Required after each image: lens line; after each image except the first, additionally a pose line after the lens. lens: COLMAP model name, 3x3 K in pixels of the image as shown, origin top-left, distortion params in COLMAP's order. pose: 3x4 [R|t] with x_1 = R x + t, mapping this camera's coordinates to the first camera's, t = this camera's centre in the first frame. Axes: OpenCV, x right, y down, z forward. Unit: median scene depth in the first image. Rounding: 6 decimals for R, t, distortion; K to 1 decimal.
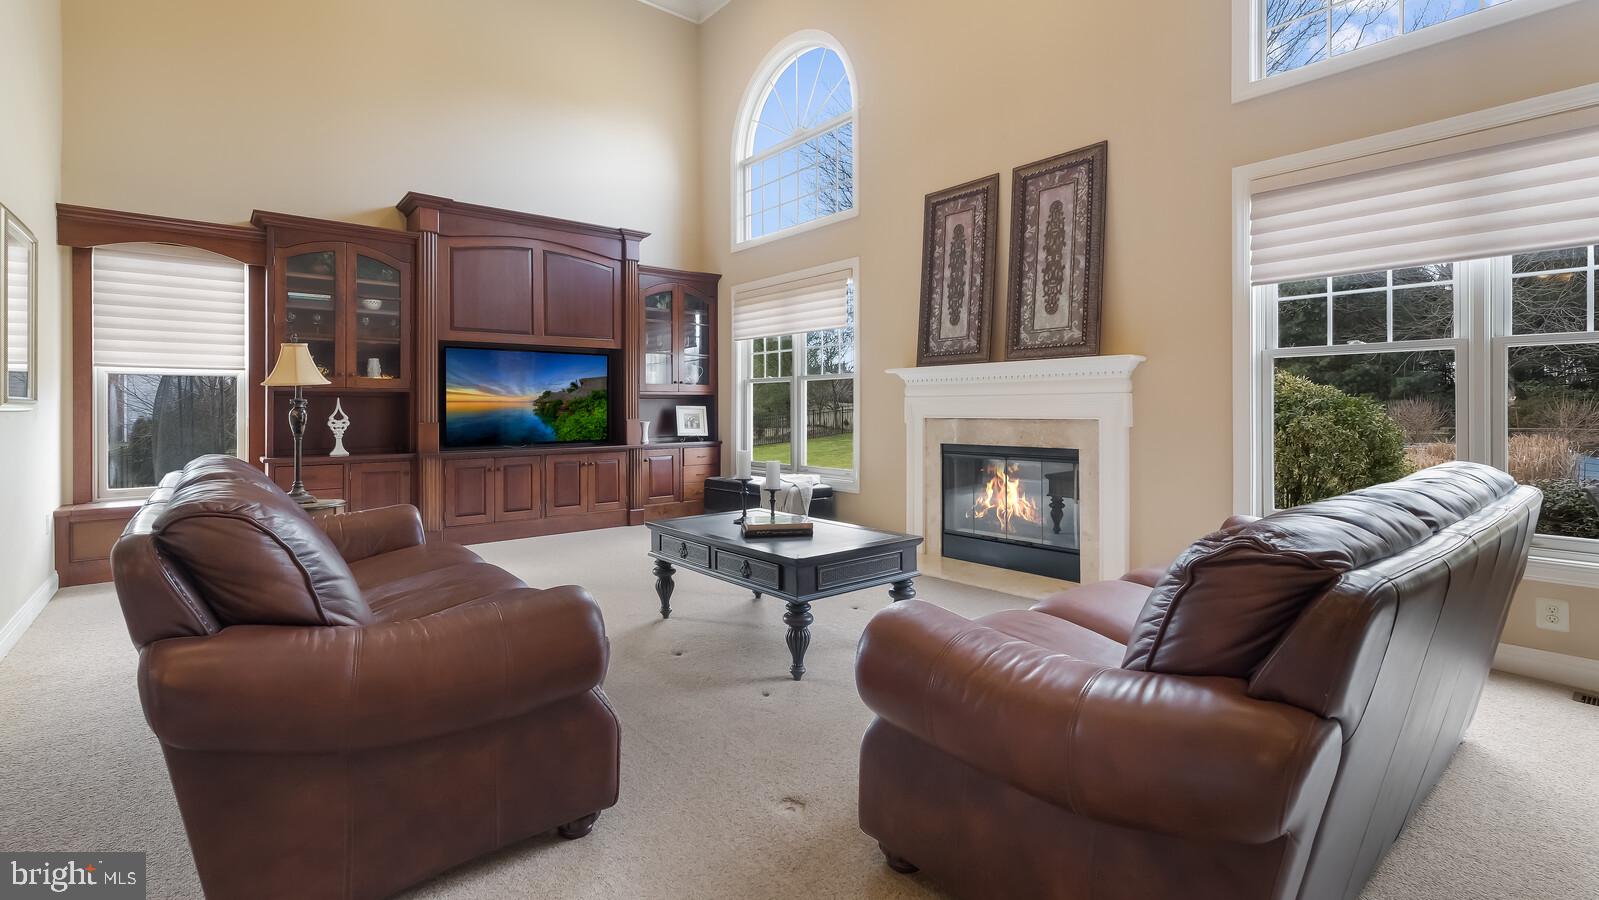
lens RADIAL K [[703.9, 0, 797.4], [0, 703.9, 406.6], [0, 0, 1]] dist [0.010797, 0.002507]
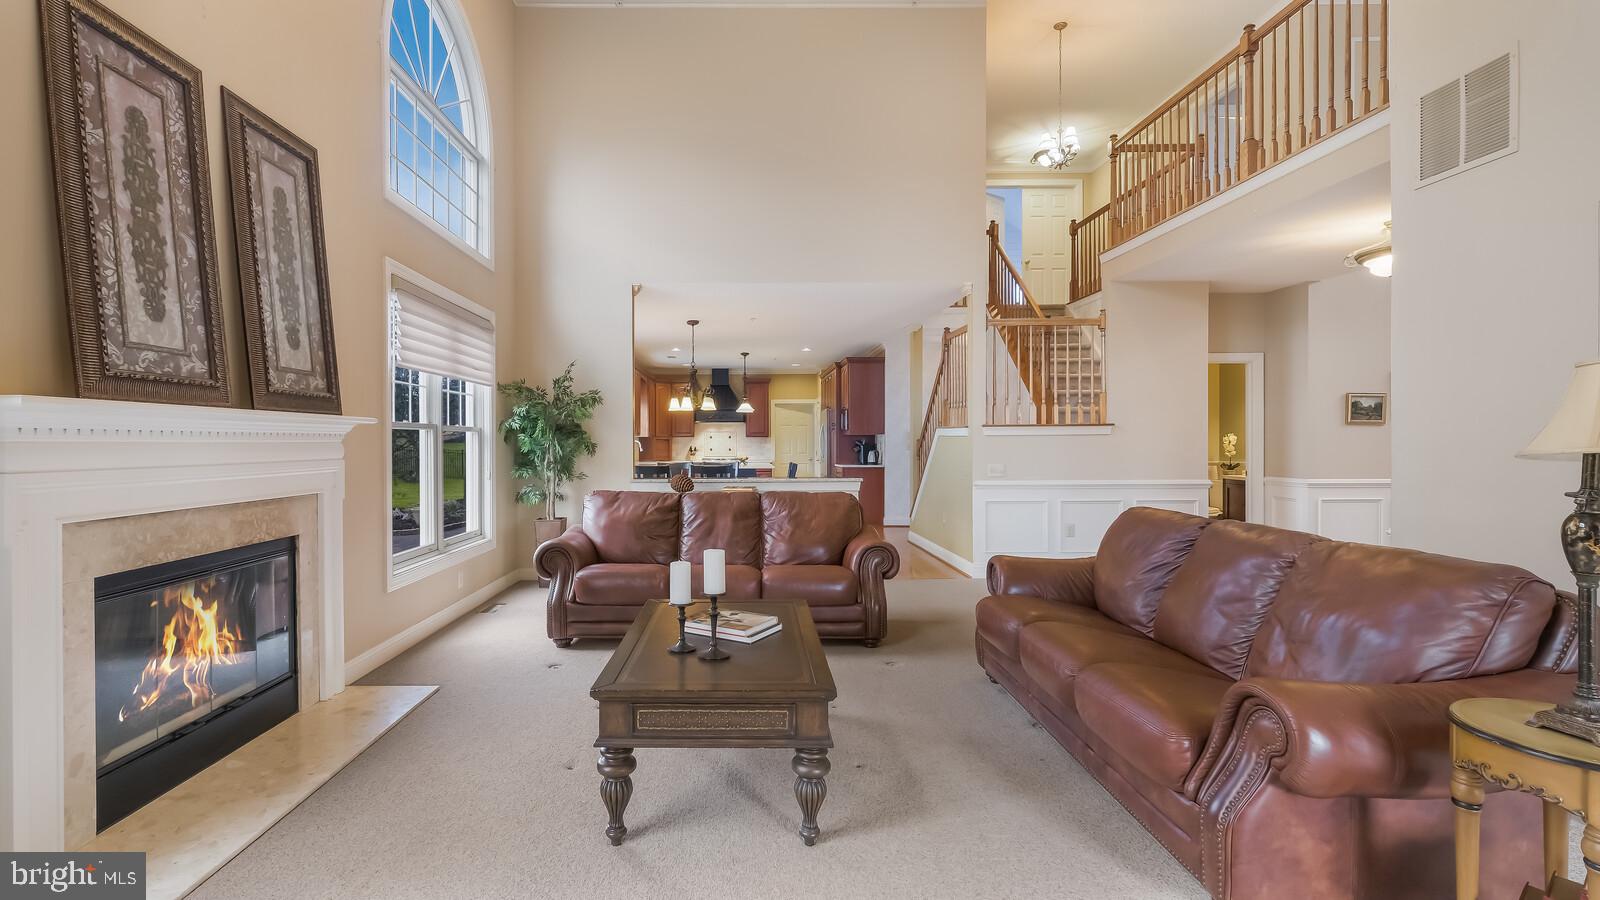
lens RADIAL K [[704.3, 0, 790.6], [0, 704.3, 453.3], [0, 0, 1]] dist [0.010797, 0.002507]
pose [[-0.796684, -0.006798, 0.604358, -0.398225], [-0.001158, 0.999952, 0.009721, -0.028398], [-0.604395, 0.007044, -0.796654, 1.067334]]
